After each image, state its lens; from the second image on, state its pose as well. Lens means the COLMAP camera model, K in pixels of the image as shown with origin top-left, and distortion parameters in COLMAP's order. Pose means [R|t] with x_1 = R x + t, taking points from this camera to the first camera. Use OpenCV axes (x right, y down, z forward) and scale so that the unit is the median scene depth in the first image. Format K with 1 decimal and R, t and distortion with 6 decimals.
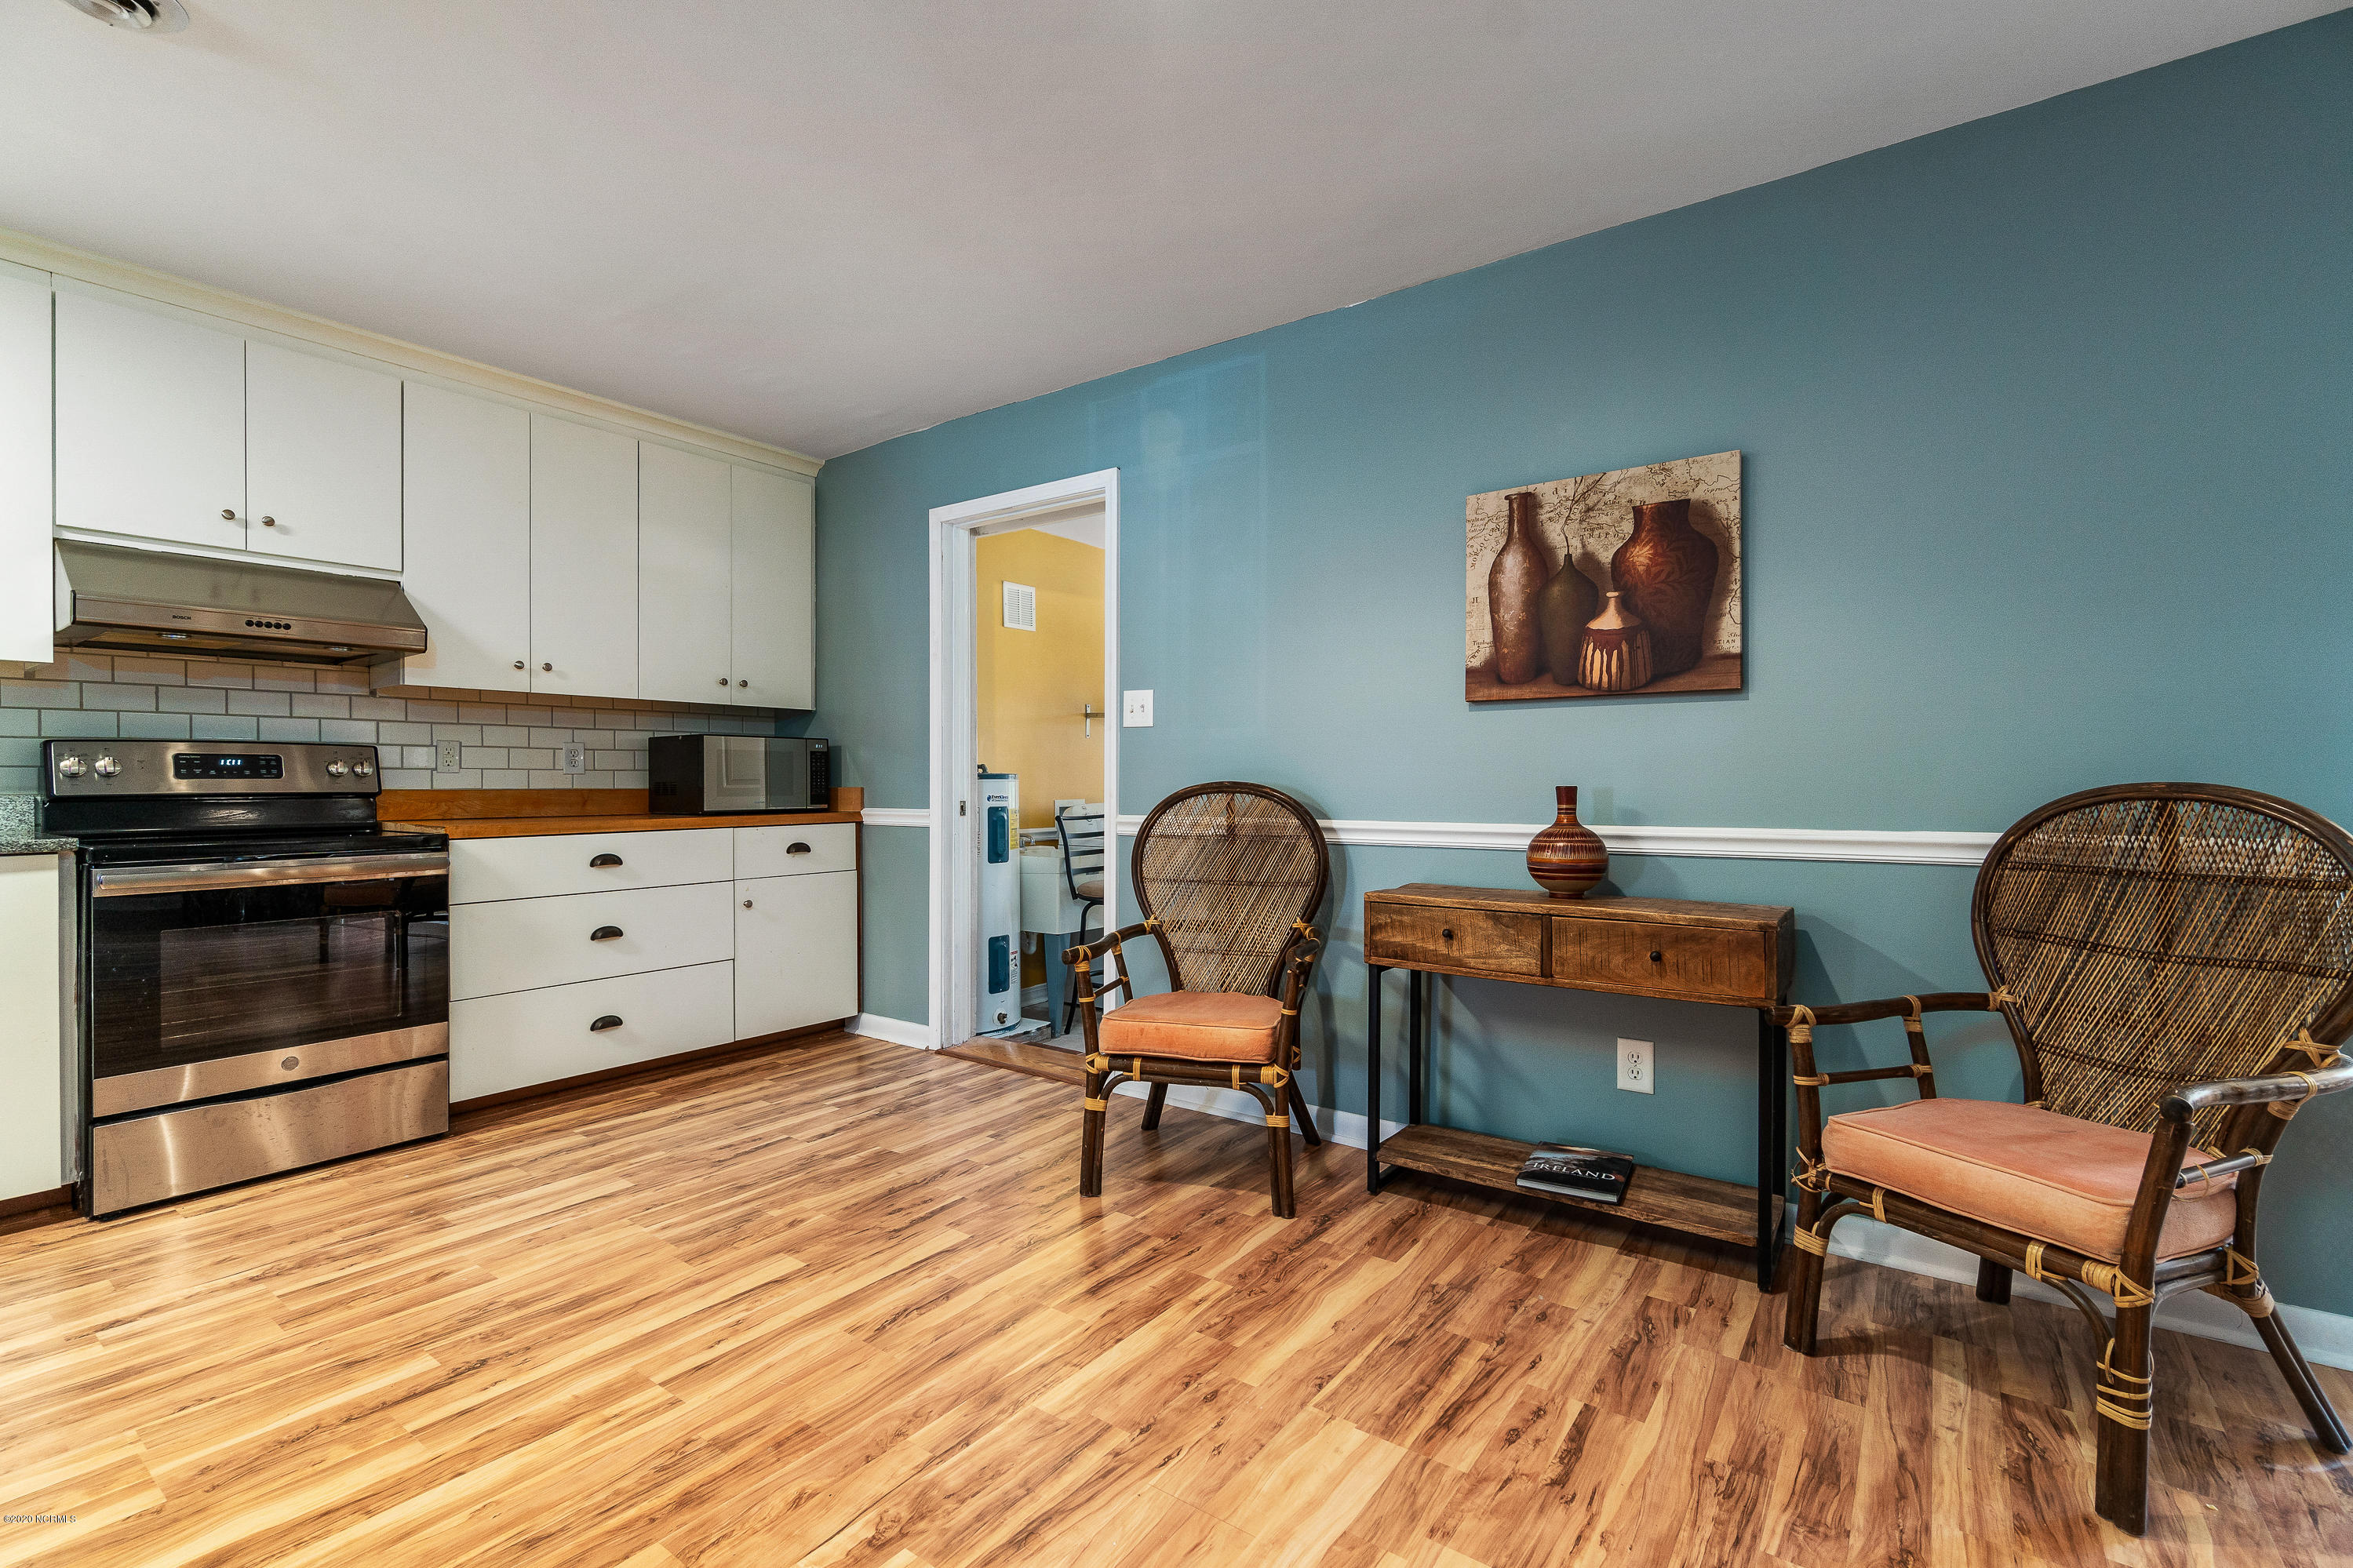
lens RADIAL K [[1029.0, 0, 1165.3], [0, 1029.0, 779.4], [0, 0, 1]] dist [-0.002349, -0.000776]
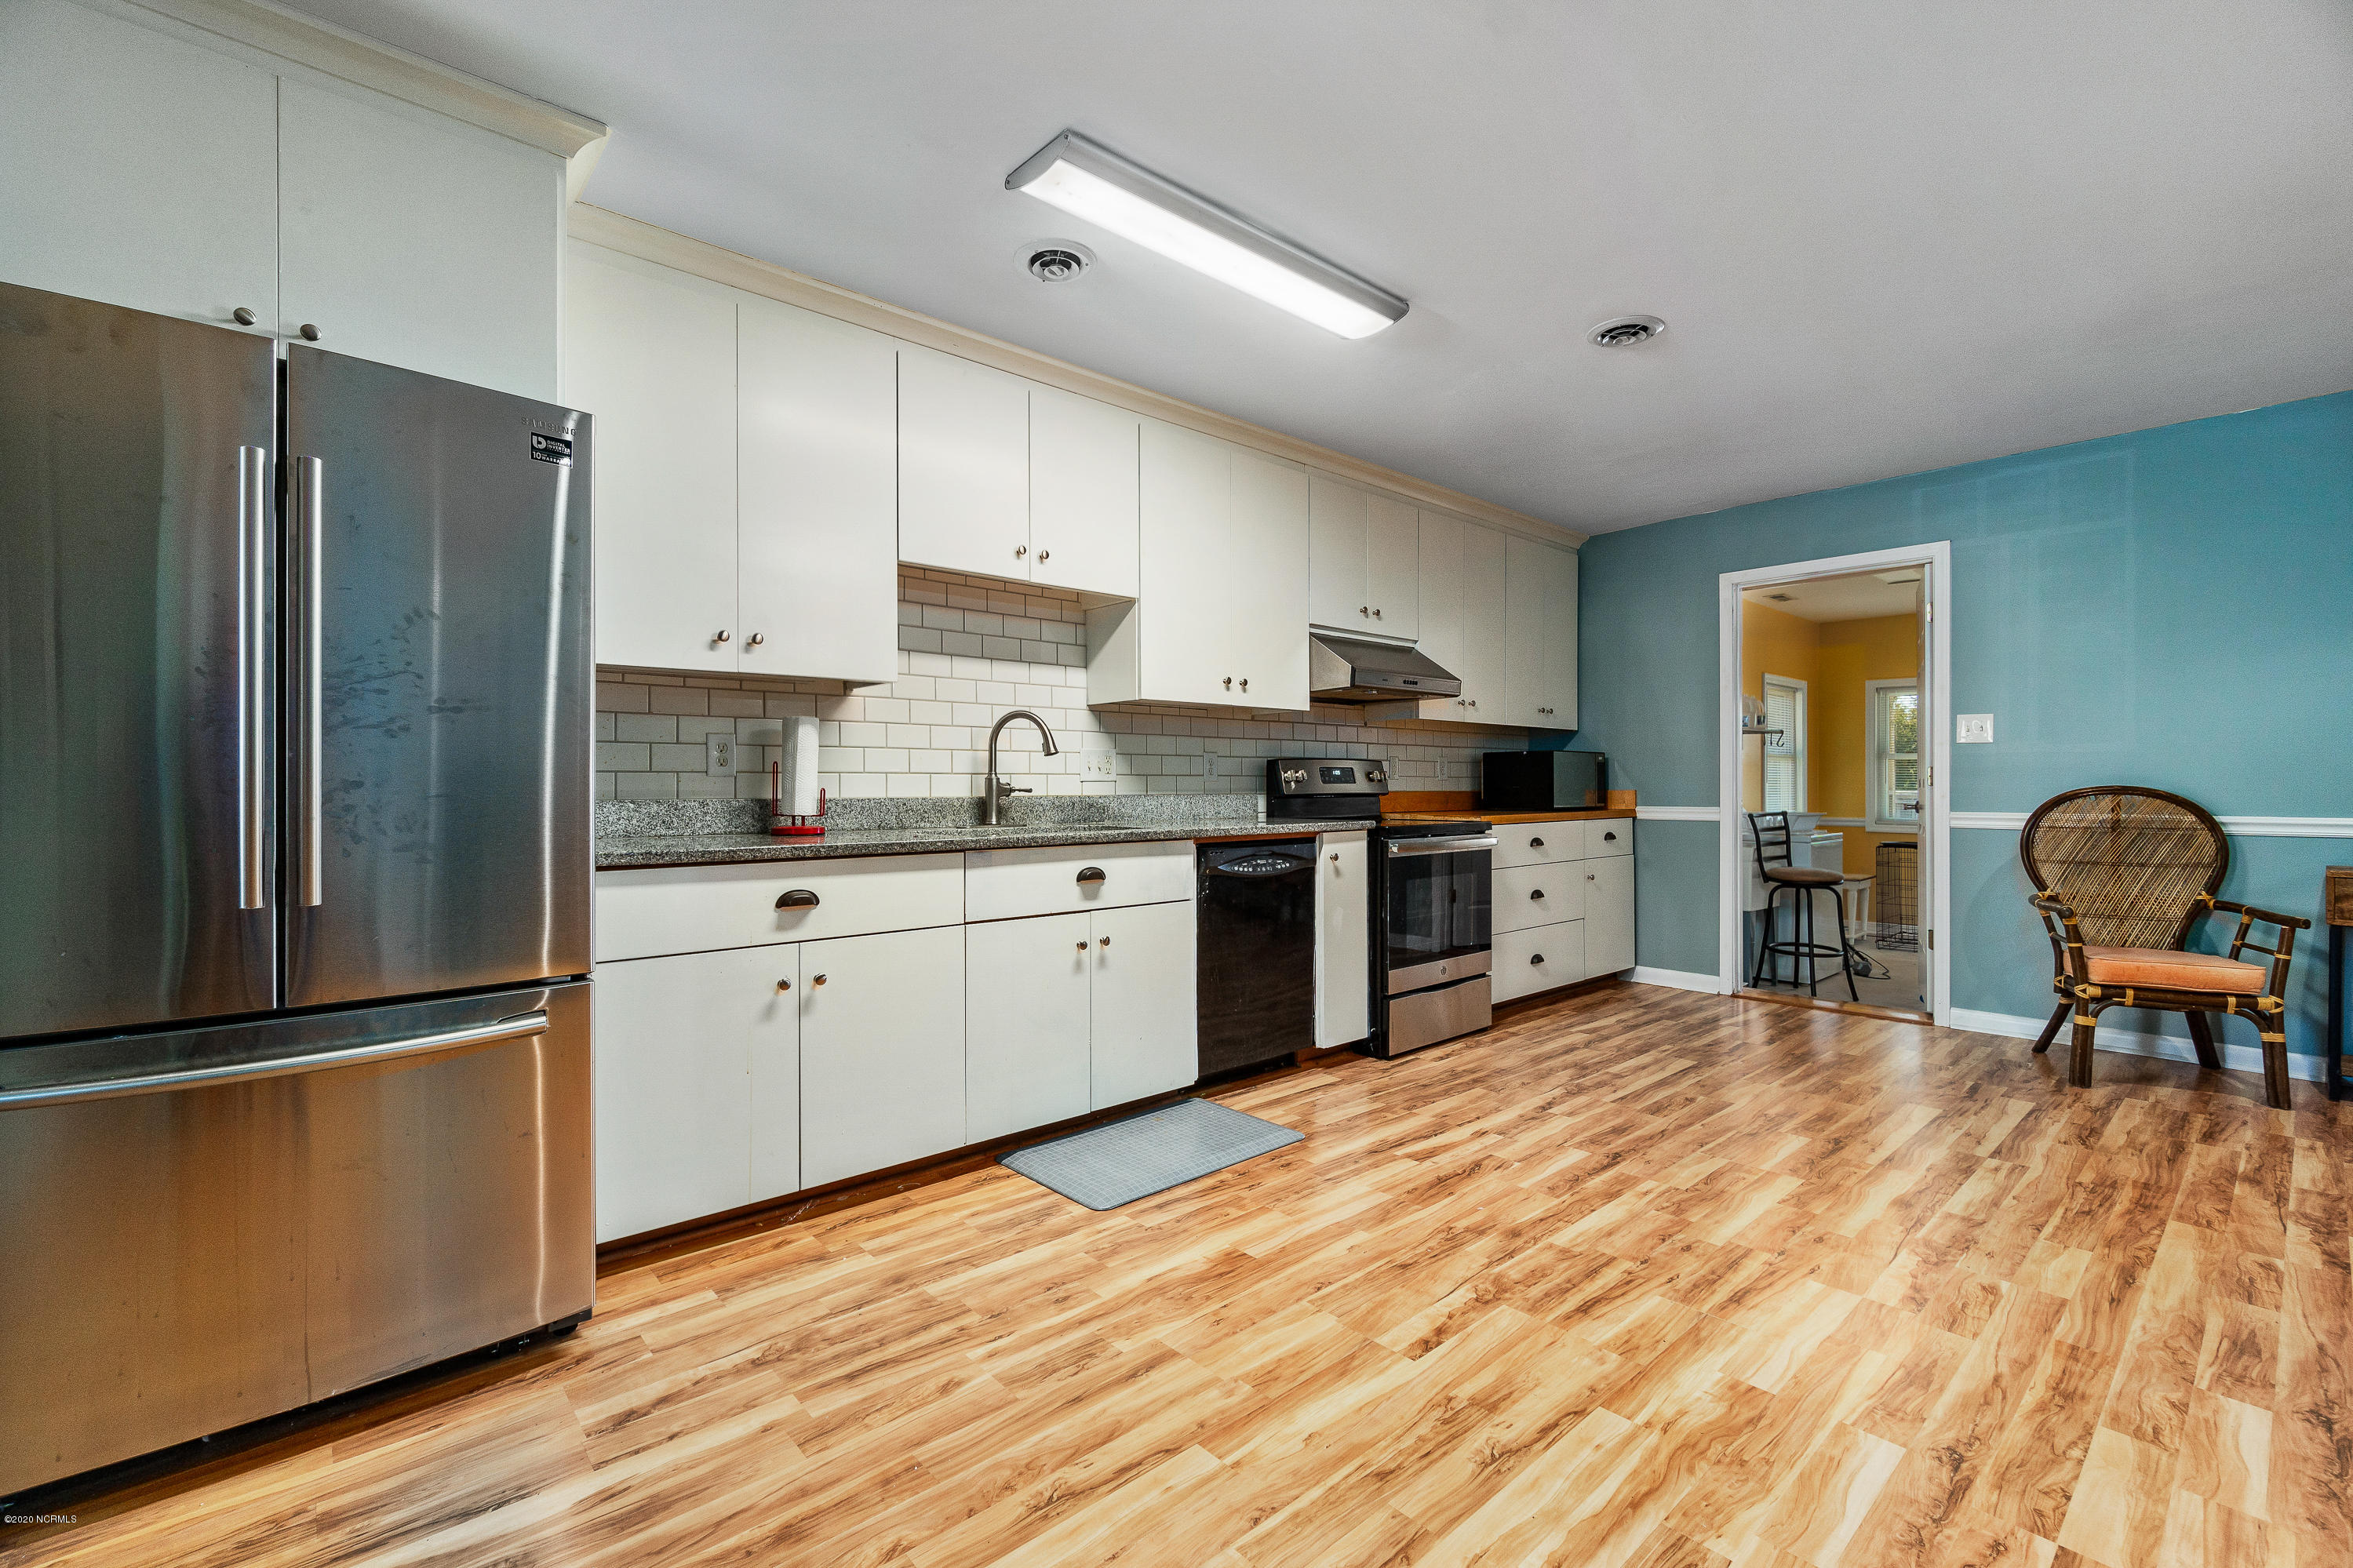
lens RADIAL K [[990.1, 0, 1176.5], [0, 990.1, 784.0], [0, 0, 1]] dist [-0.003877, 0.000013]
pose [[0.975556, 0.000624, -0.219748, -0.847548], [-0.000462, 1.000000, 0.000788, -0.001186], [0.219748, -0.000667, 0.975556, -0.484730]]
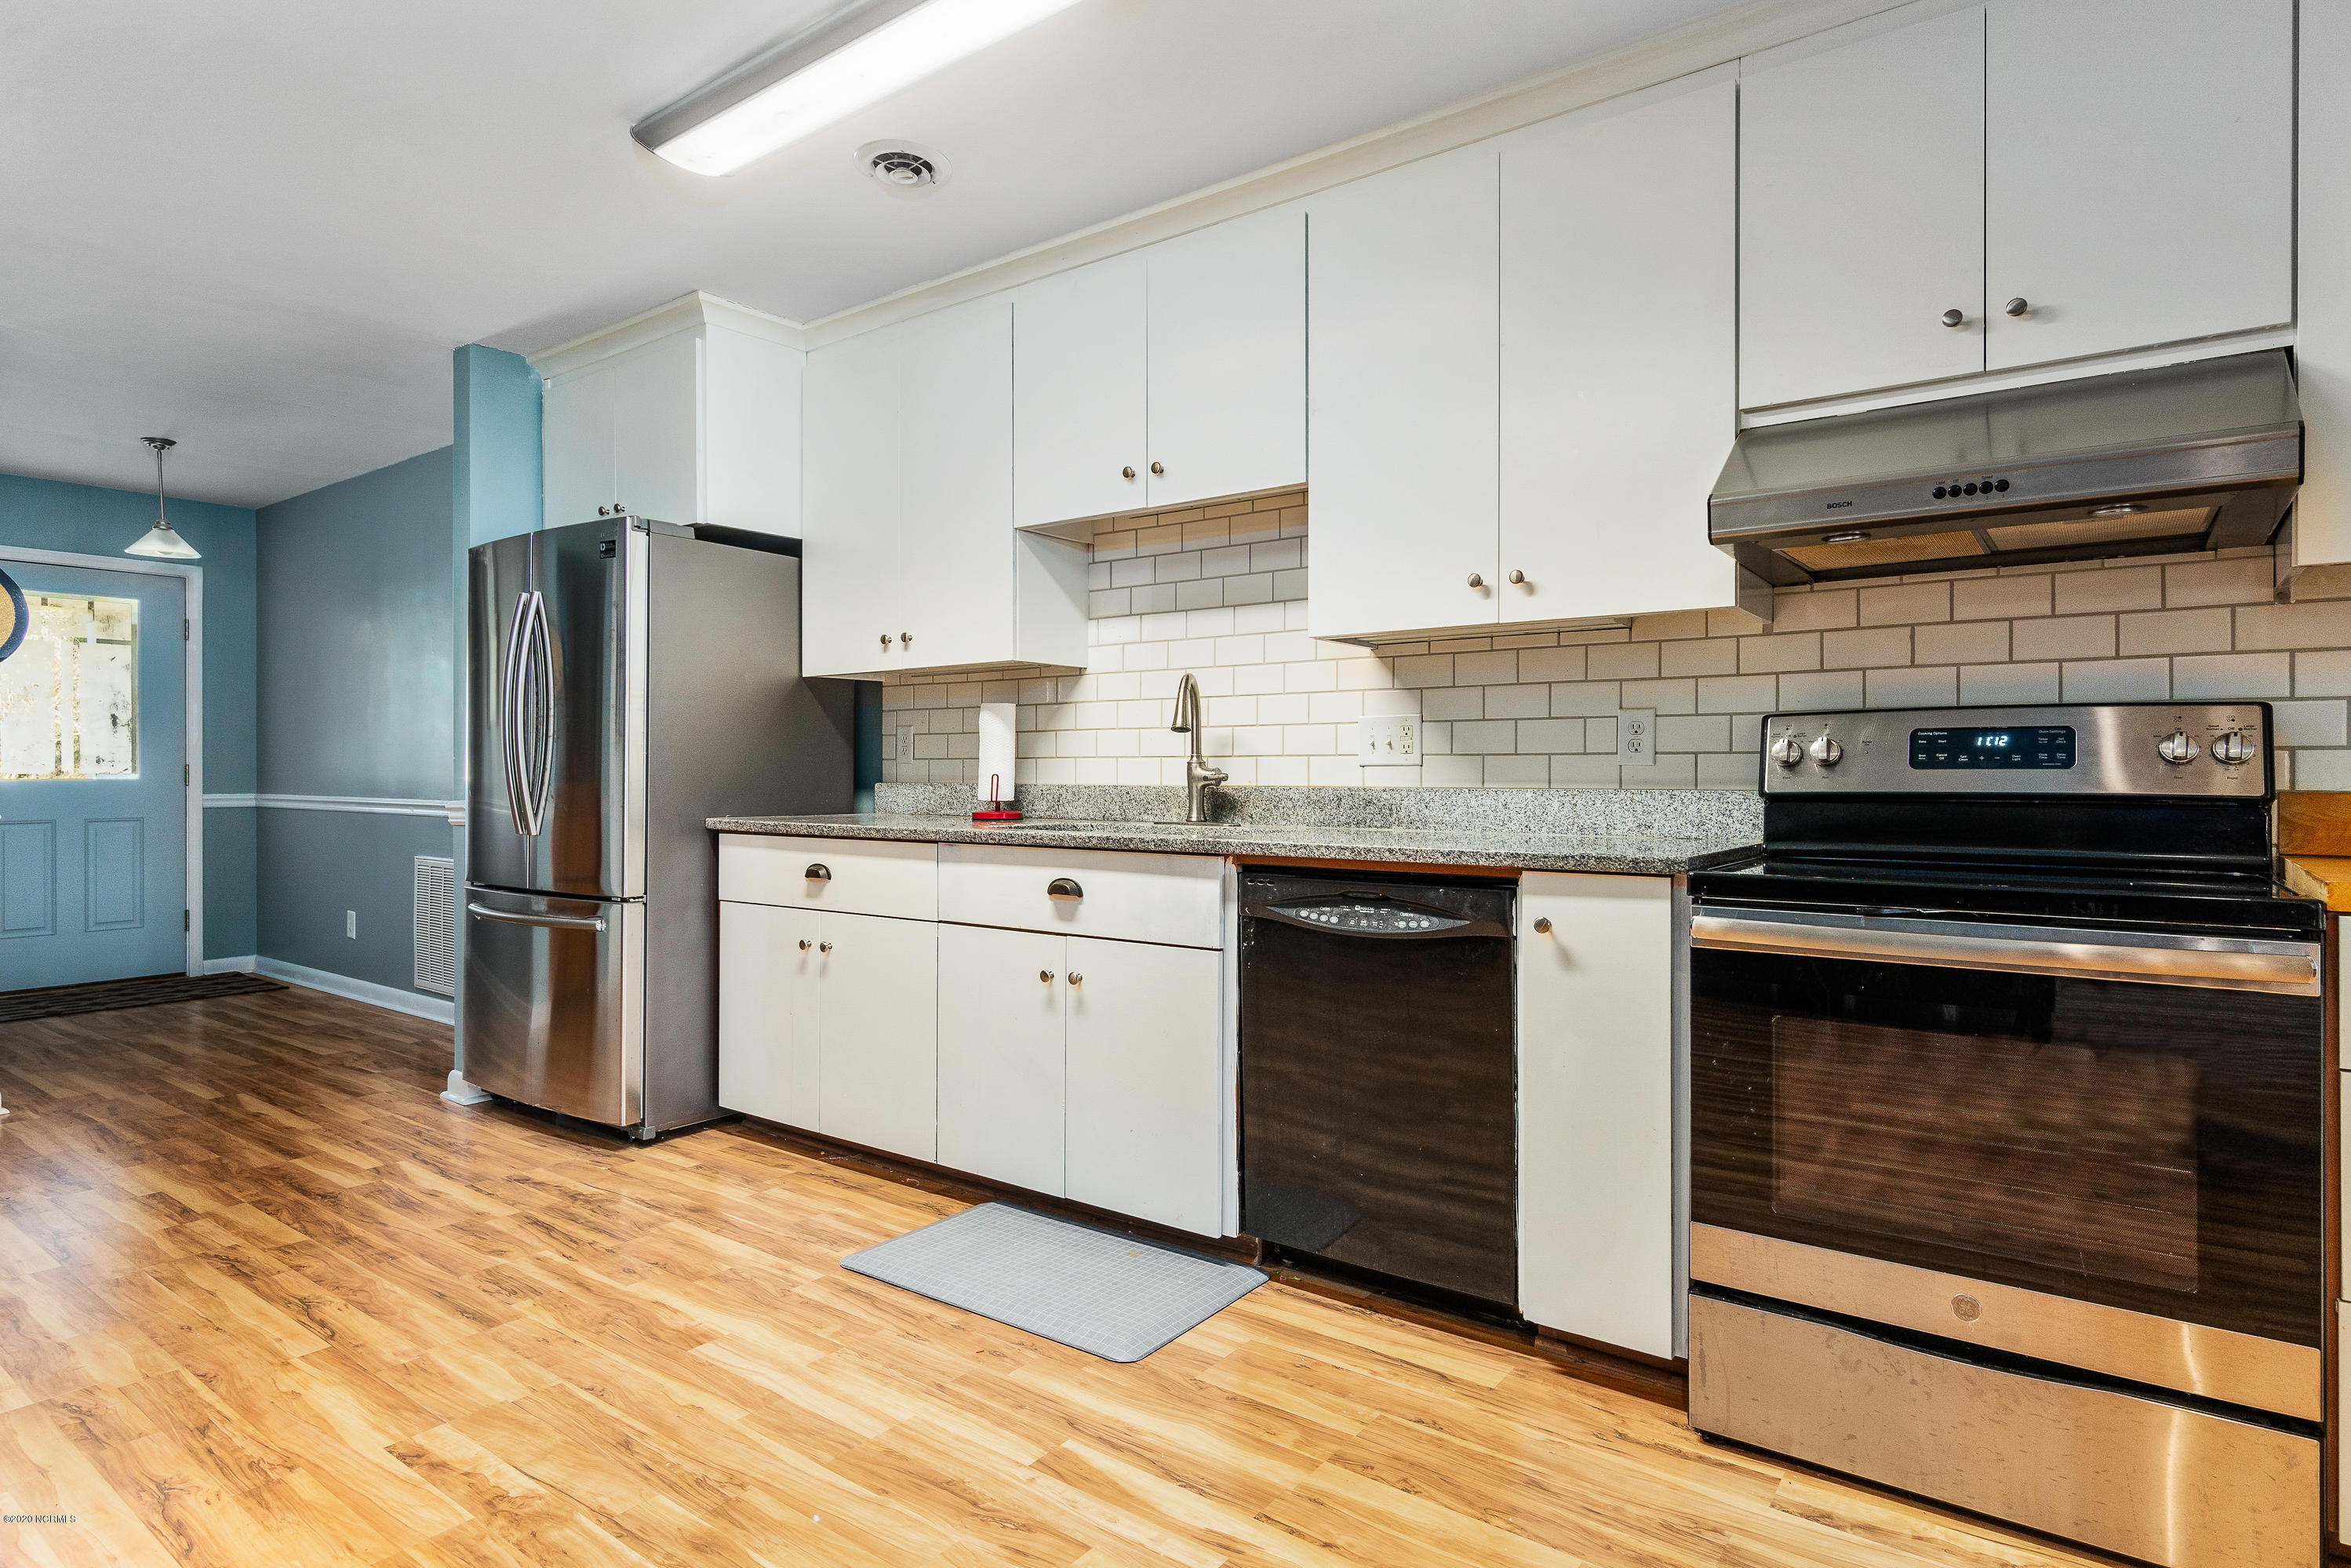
lens RADIAL K [[1270.8, 0, 1185.9], [0, 1270.8, 770.6], [0, 0, 1]] dist [0.007718, -0.001372]
pose [[-0.006476, 0.001037, -0.999978, -0.178420], [0.000396, 0.999999, 0.001035, -0.000466], [0.999979, -0.000389, -0.006477, 0.557096]]
